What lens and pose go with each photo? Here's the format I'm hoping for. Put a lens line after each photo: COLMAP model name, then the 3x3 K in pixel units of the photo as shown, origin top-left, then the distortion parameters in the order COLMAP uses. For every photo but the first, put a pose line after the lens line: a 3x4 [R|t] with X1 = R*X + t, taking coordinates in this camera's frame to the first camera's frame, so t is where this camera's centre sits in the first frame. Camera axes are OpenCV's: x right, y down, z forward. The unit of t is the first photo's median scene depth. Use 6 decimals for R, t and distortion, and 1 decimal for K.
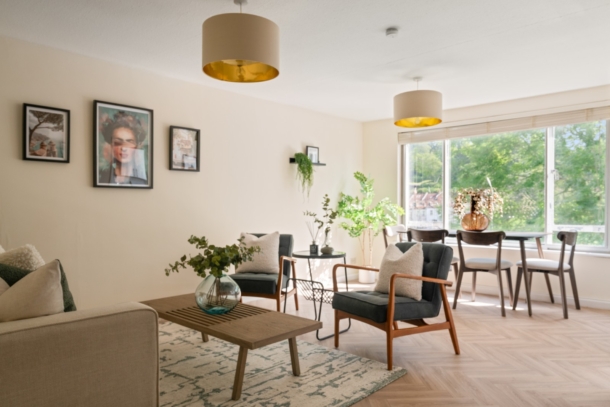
lens RADIAL K [[434.3, 0, 303.9], [0, 434.3, 212.4], [0, 0, 1]] dist [0.004144, 0.002291]
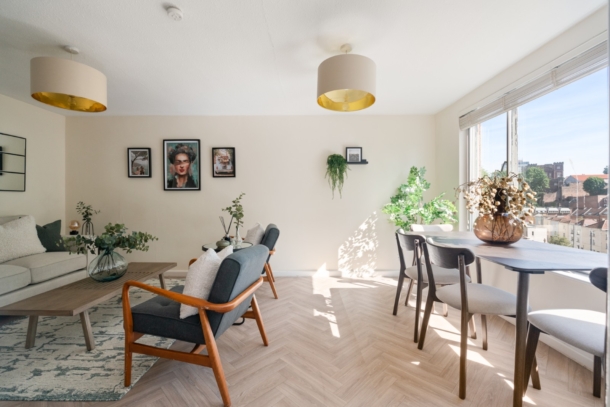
lens RADIAL K [[266.2, 0, 305.0], [0, 266.2, 203.5], [0, 0, 1]] dist [-0.002734, -0.000481]
pose [[0.675651, 0.013022, -0.737106, 0.667145], [-0.010234, 0.999913, 0.008284, -0.021615], [0.737150, 0.001947, 0.675726, 0.704164]]
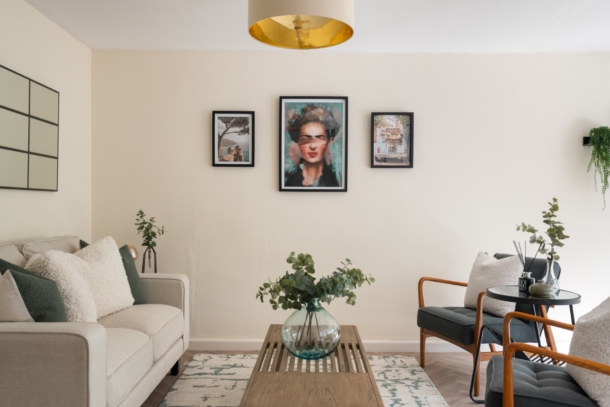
lens RADIAL K [[524.3, 0, 305.0], [0, 524.3, 203.5], [0, 0, 1]] dist [0.000811, 0.005416]
pose [[0.683097, 0.003353, -0.730320, 0.362221], [-0.018128, 0.999759, -0.012366, -0.020193], [0.730103, 0.021686, 0.682993, 0.288435]]
